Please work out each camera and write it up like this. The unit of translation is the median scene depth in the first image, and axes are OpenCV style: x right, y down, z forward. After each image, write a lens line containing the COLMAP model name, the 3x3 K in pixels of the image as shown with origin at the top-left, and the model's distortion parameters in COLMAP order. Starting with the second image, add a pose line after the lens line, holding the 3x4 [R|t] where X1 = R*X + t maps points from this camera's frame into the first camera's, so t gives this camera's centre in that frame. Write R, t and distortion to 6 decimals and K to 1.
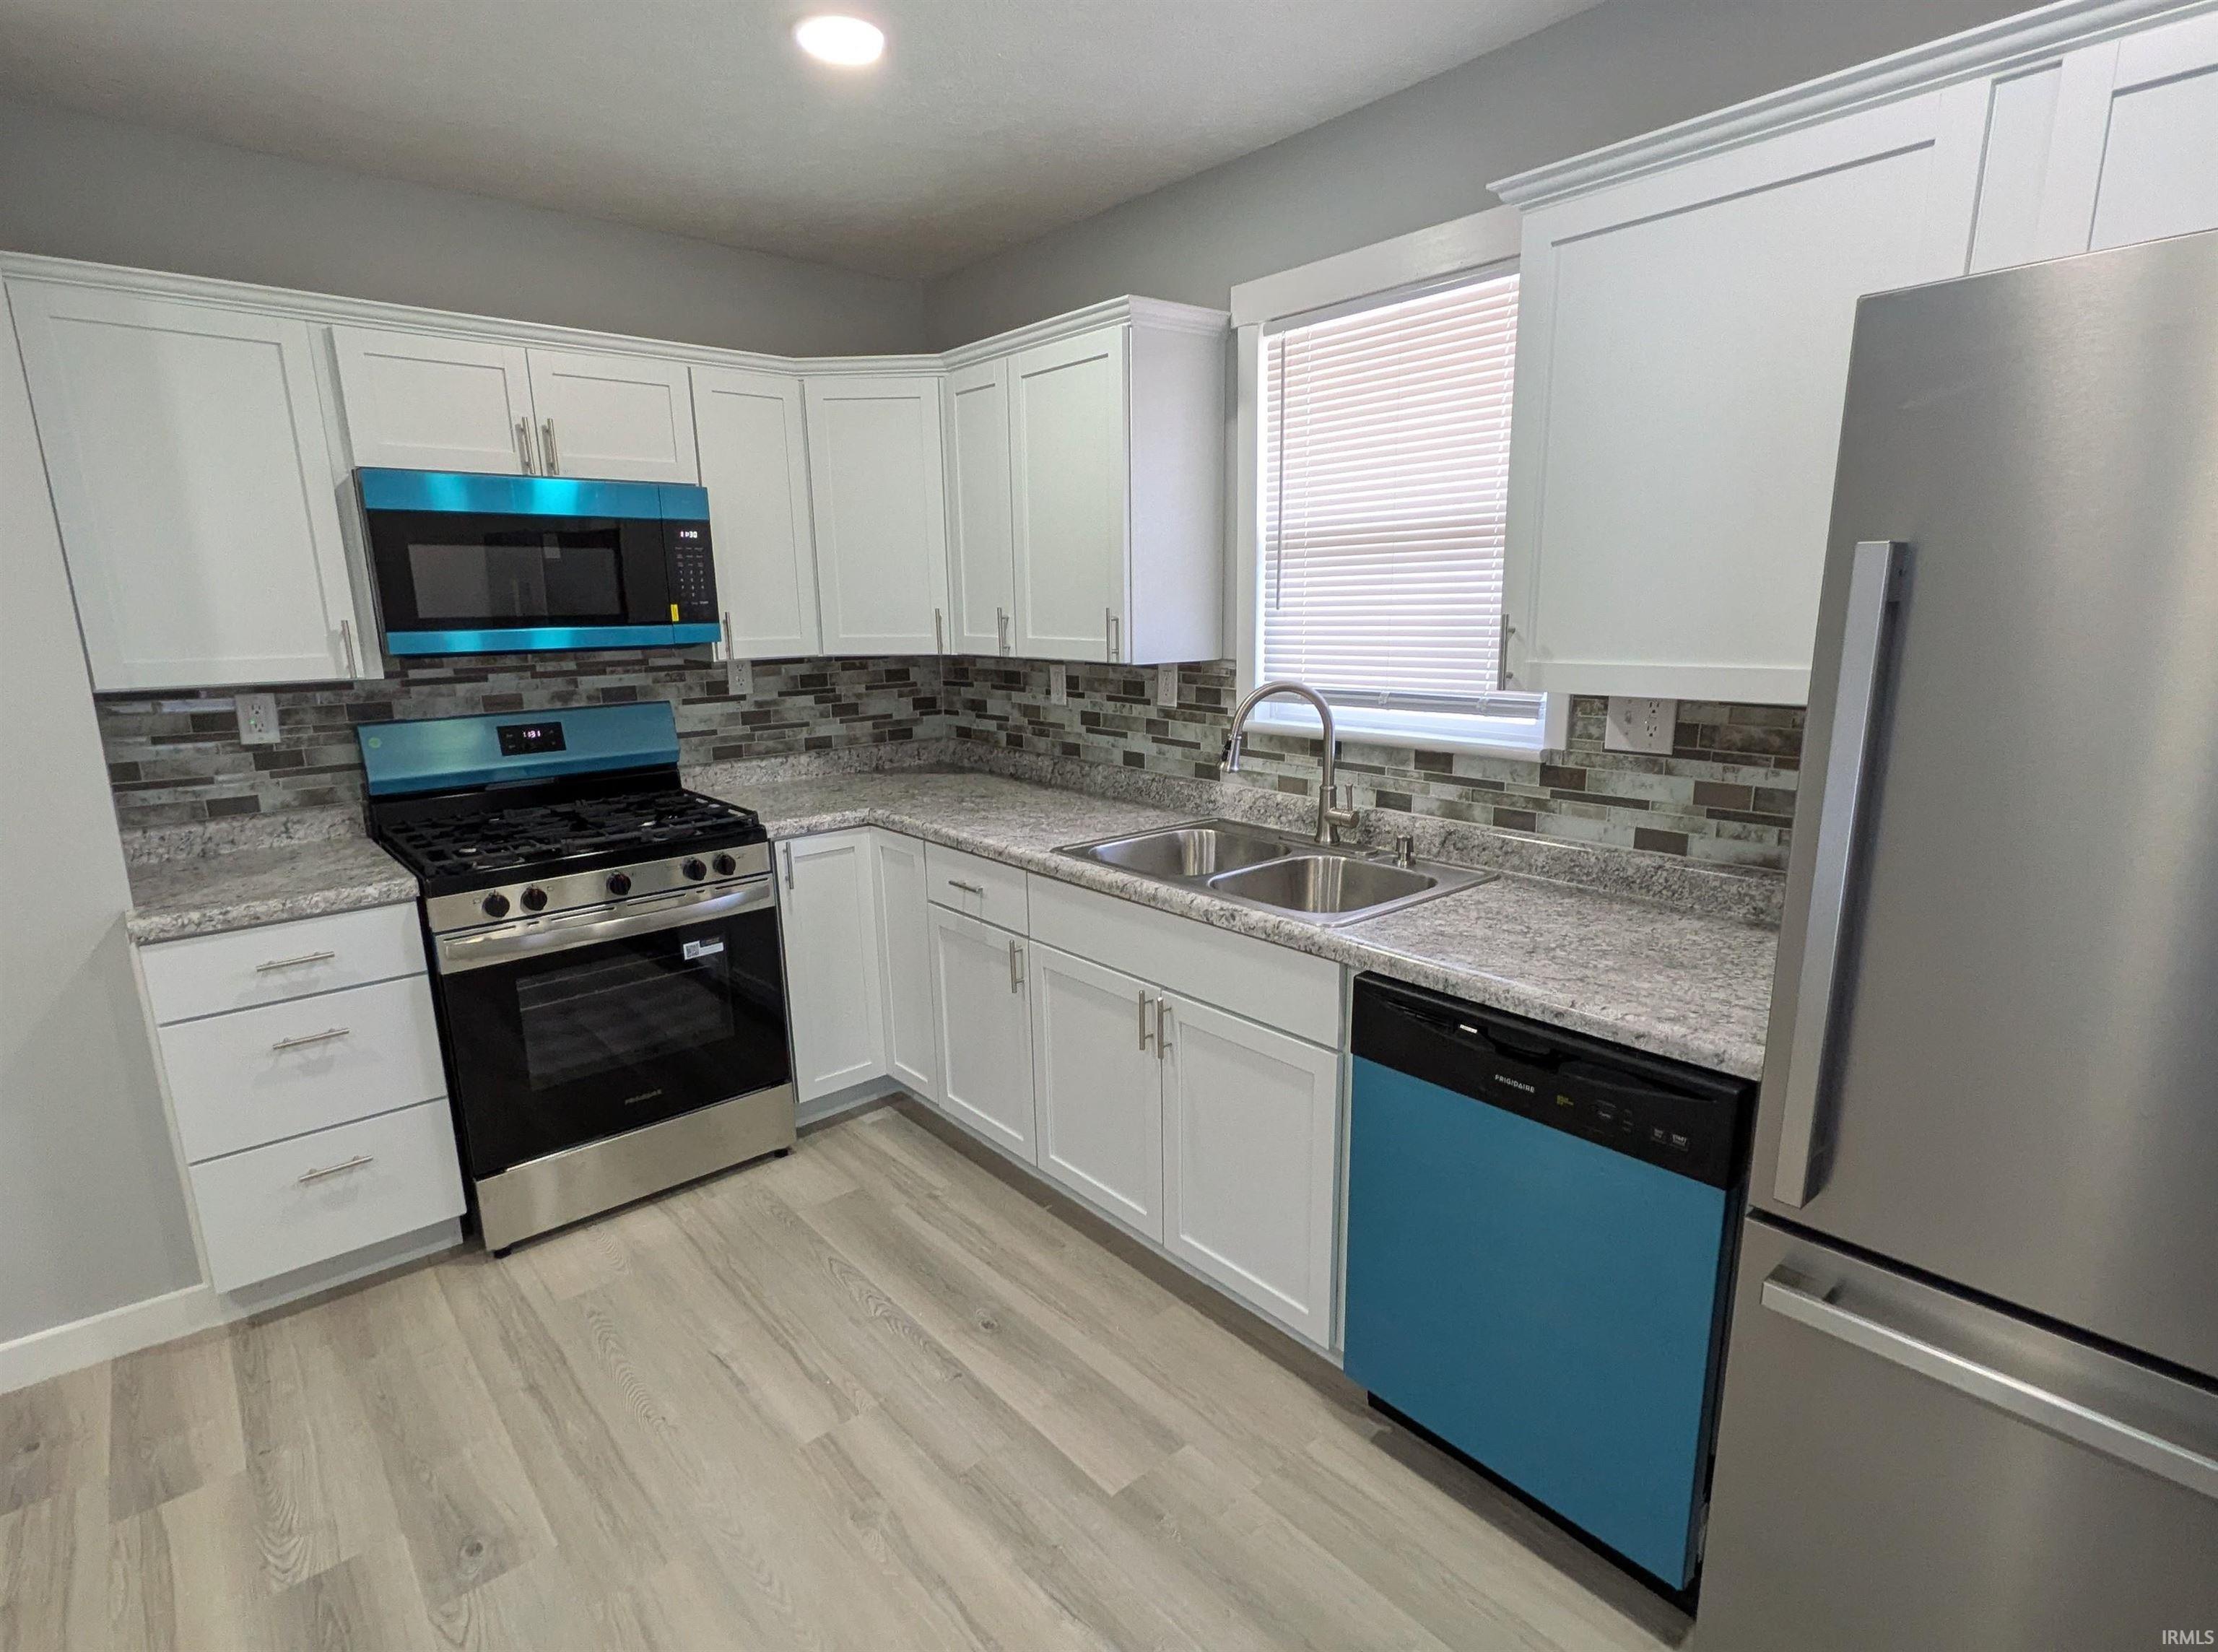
lens RADIAL K [[1113.9, 0, 1126.8], [0, 1113.9, 841.1], [0, 0, 1]] dist [0.006271, -0.000337]
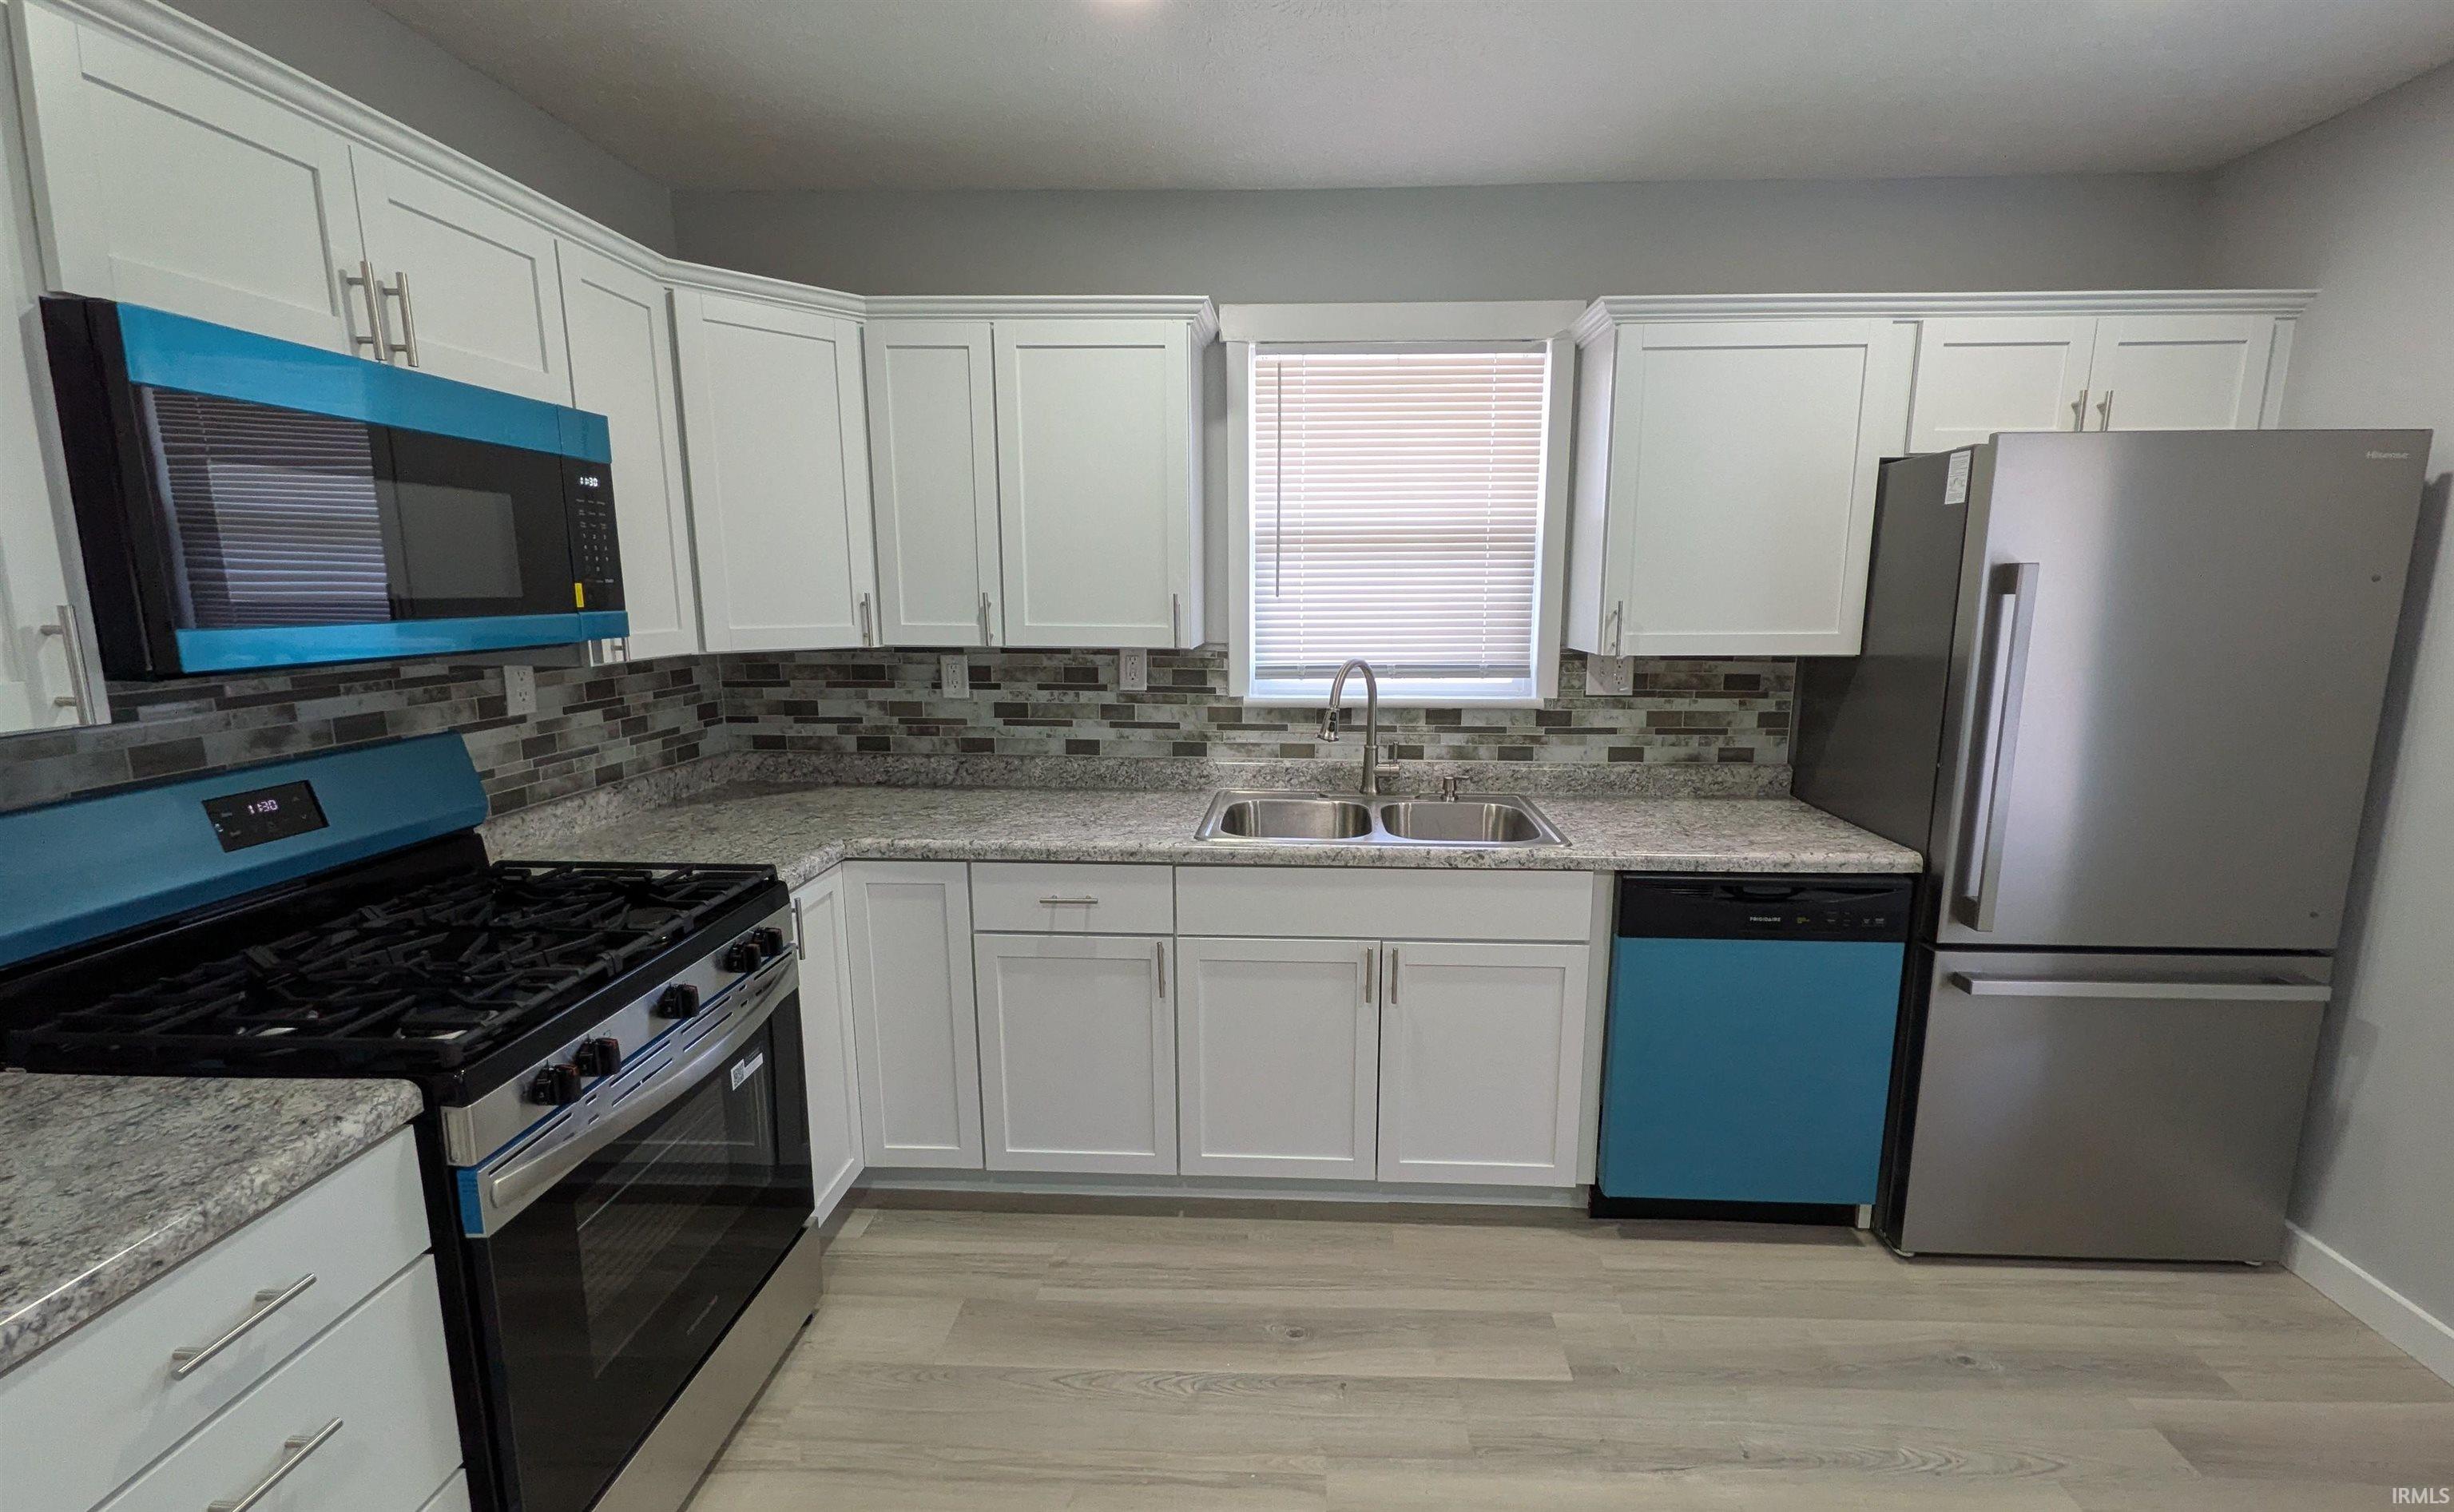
lens RADIAL K [[1007.7, 0, 1272.6], [0, 1007.7, 754.9], [0, 0, 1]] dist [0.007745, -0.000608]
pose [[0.686412, -0.105932, 0.719456, -0.634942], [0.143374, 0.989628, 0.008923, -0.061782], [-0.712939, 0.097026, 0.694481, 0.323561]]
